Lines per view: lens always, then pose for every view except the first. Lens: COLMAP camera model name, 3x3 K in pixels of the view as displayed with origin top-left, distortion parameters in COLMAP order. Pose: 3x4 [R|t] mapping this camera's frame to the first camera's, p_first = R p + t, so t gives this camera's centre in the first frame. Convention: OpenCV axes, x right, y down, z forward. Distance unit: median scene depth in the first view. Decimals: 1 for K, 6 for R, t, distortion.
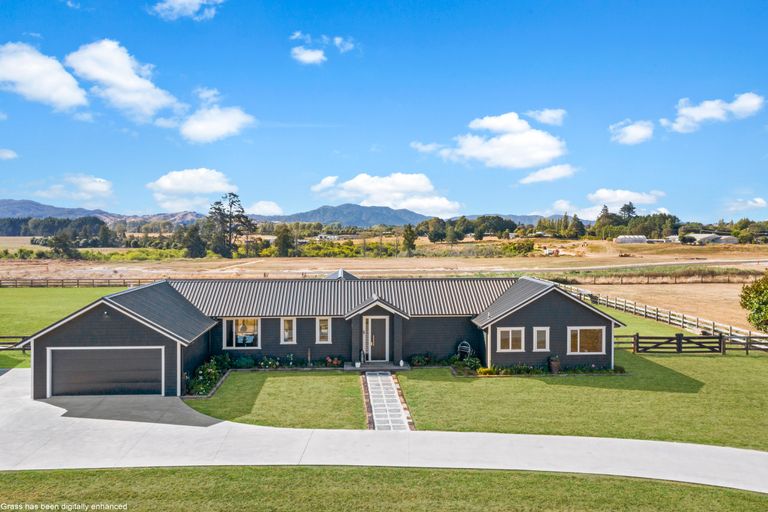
lens RADIAL K [[613.4, 0, 384.0], [0, 613.4, 256.0], [0, 0, 1]] dist [-0.005363, -0.005150]
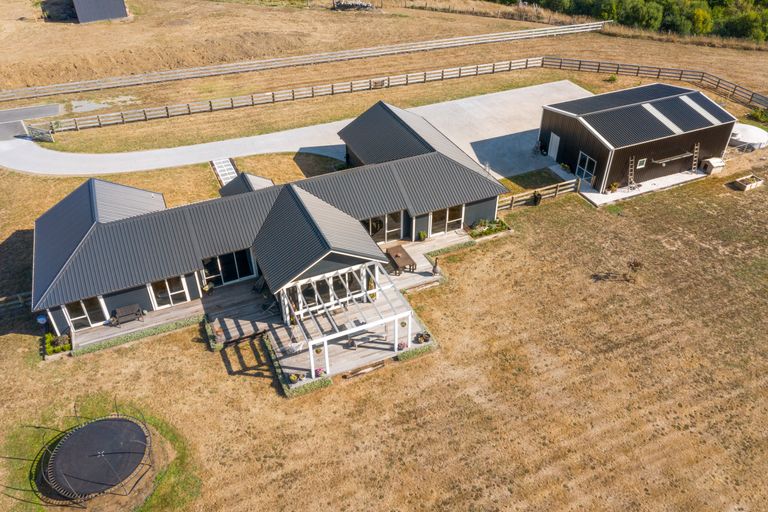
lens RADIAL K [[609.7, 0, 384.0], [0, 609.7, 256.0], [0, 0, 1]] dist [-0.005359, -0.007432]
pose [[-0.940452, 0.206905, -0.269702, 0.031590], [-0.010210, 0.775865, 0.630816, -0.211174], [0.339772, 0.596006, -0.727552, 0.768745]]
